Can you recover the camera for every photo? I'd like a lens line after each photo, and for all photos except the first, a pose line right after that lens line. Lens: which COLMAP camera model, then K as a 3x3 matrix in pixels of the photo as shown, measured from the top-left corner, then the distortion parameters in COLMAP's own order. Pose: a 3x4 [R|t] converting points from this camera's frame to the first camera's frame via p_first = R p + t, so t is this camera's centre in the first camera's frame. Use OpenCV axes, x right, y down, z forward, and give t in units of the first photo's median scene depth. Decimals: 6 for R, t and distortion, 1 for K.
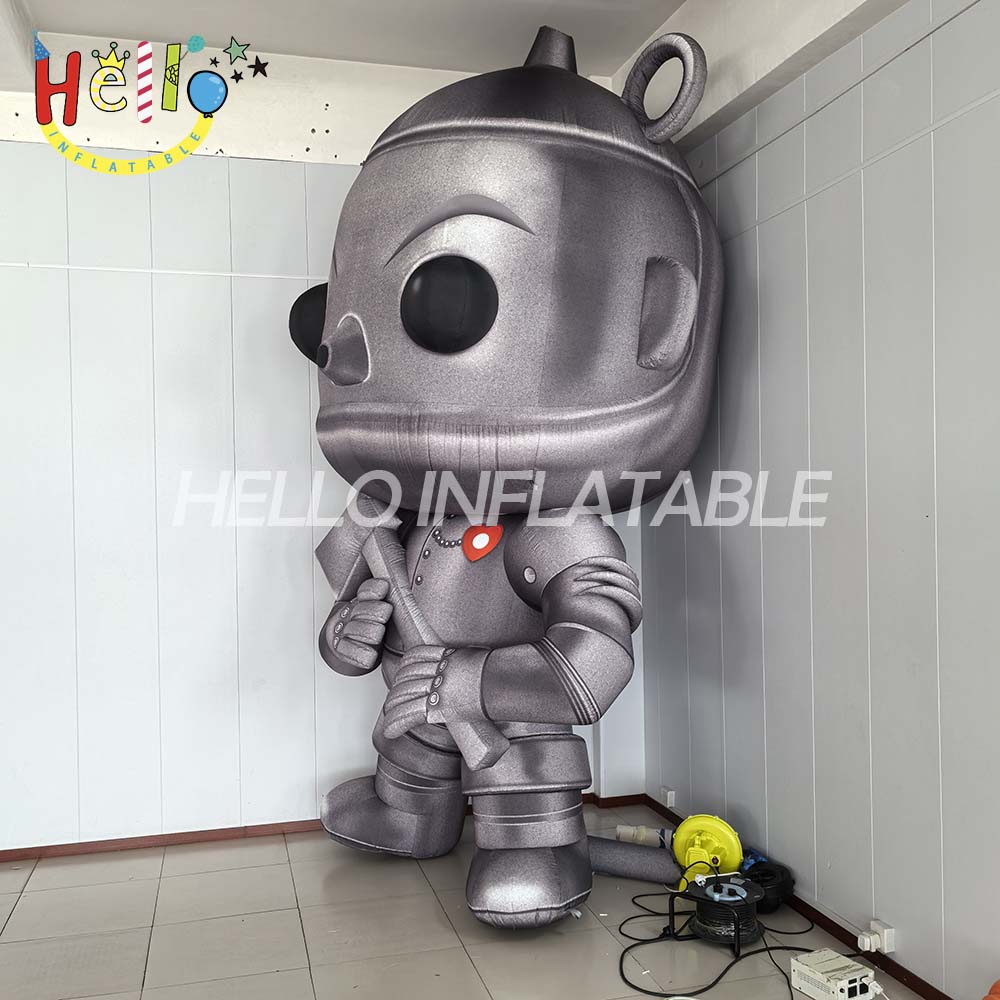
lens RADIAL K [[1051.8, 0, 502.4], [0, 1051.8, 505.9], [0, 0, 1]] dist [0.217373, -0.336837]
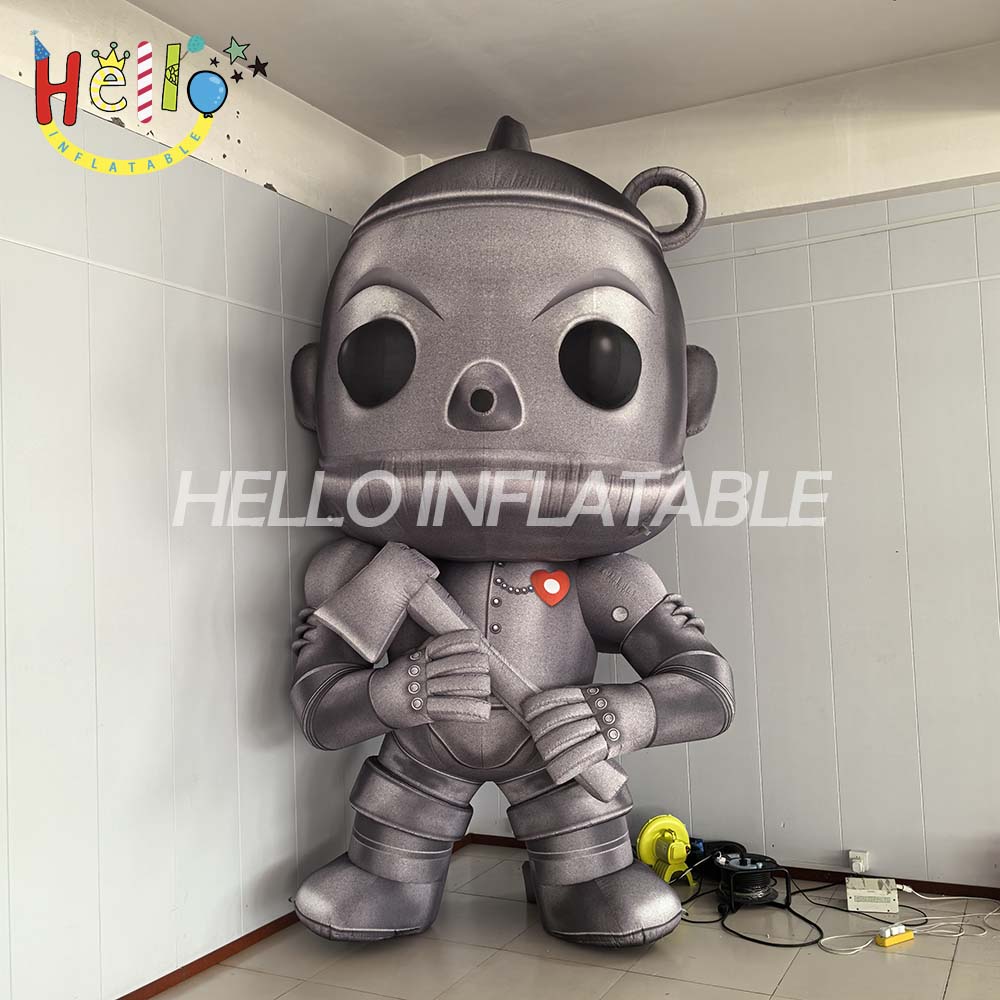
lens RADIAL K [[1051.8, 0, 502.4], [0, 1051.8, 505.9], [0, 0, 1]] dist [0.217373, -0.336837]
pose [[0.679833, 0.020944, 0.733068, -0.873738], [0.028765, 0.998061, -0.055192, 0.010234], [-0.732803, 0.058608, 0.677912, 0.336545]]
